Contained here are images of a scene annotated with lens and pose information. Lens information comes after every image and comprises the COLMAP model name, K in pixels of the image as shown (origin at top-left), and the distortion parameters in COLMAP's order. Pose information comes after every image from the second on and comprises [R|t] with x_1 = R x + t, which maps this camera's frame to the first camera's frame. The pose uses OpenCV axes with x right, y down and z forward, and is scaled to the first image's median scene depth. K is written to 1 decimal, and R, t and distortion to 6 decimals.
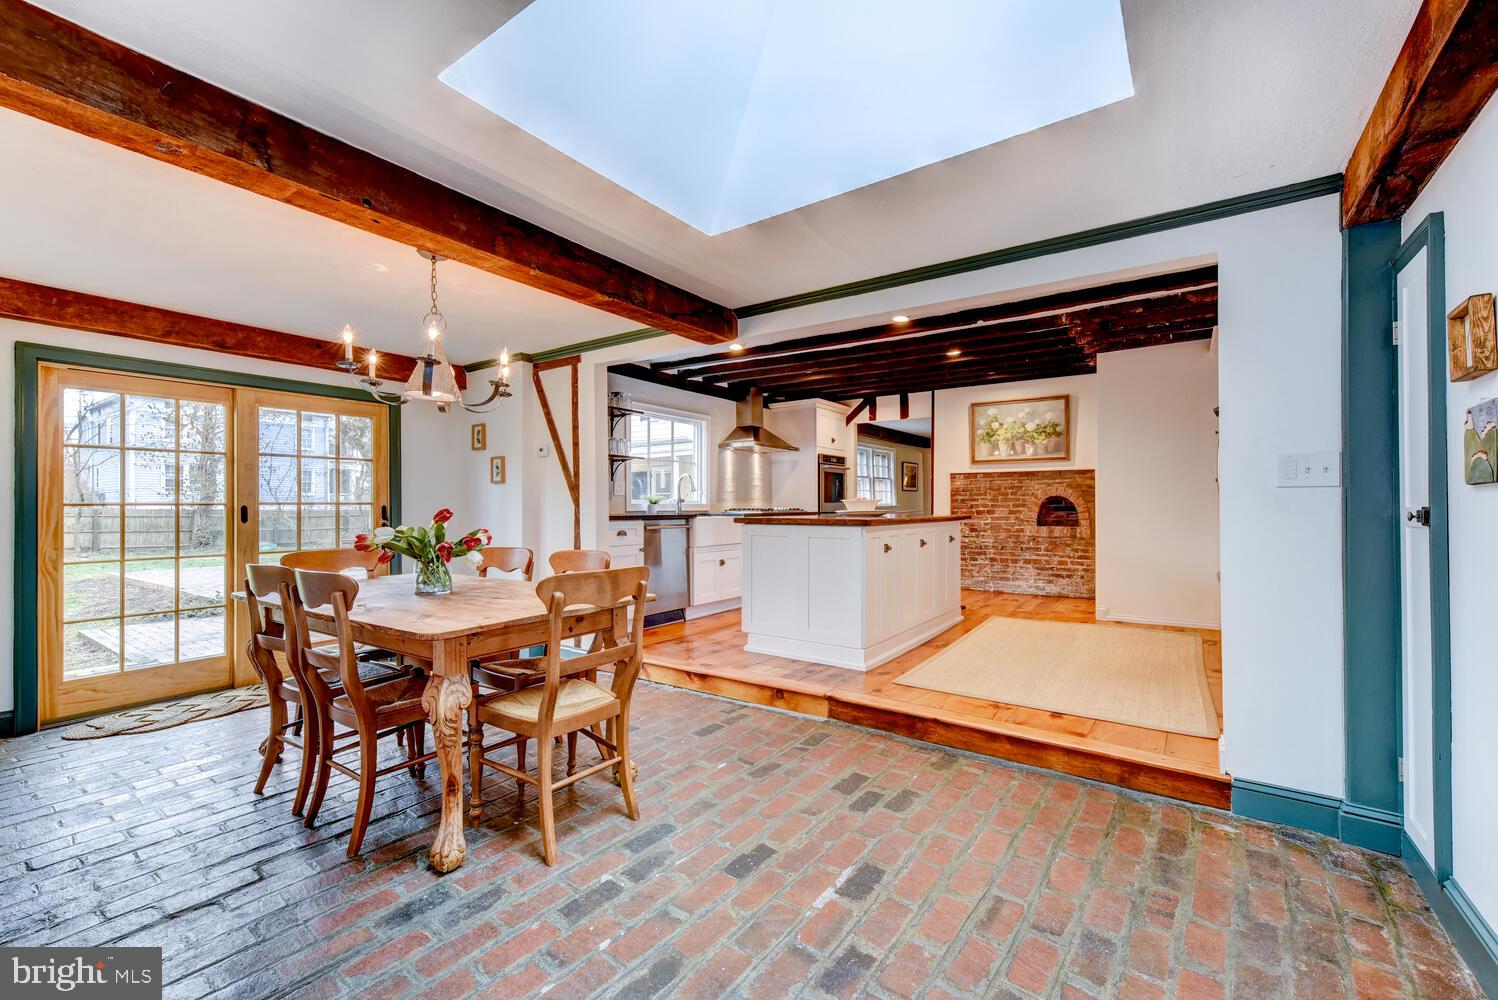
lens RADIAL K [[641.4, 0, 756.6], [0, 641.4, 503.7], [0, 0, 1]] dist [-0.007008, 0.000578]
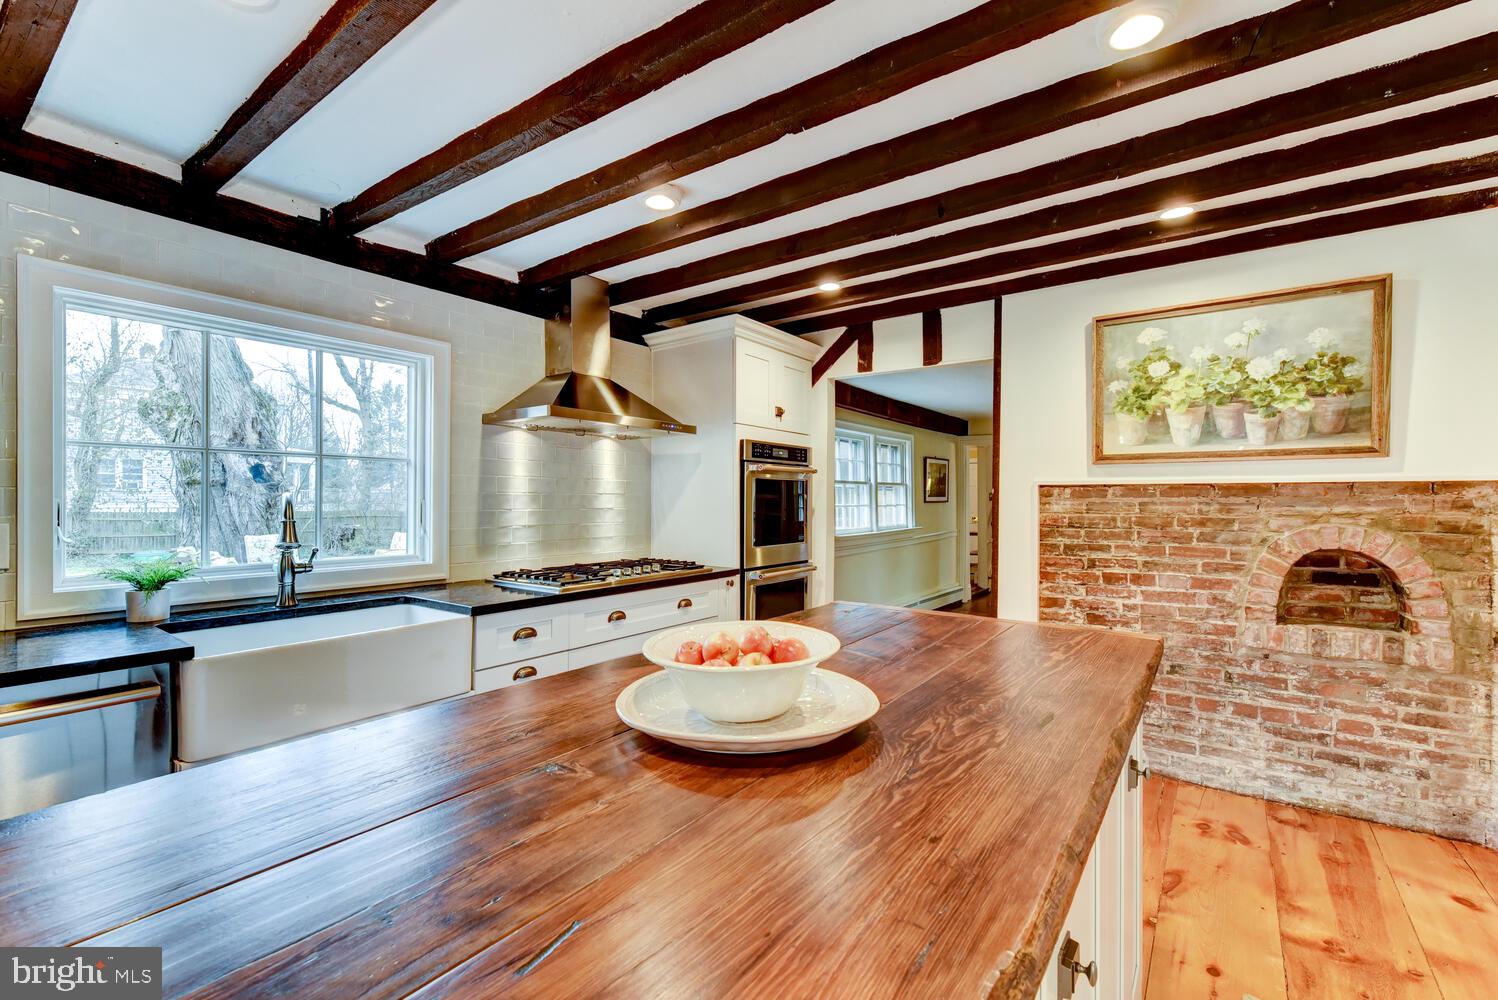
lens RADIAL K [[641.4, 0, 754.7], [0, 641.4, 503.1], [0, 0, 1]] dist [-0.007008, 0.000578]
pose [[0.999563, 0.003826, -0.029318, 0.128392], [-0.003580, 0.999958, 0.008445, -0.039626], [0.029349, -0.008336, 0.999534, 0.587731]]
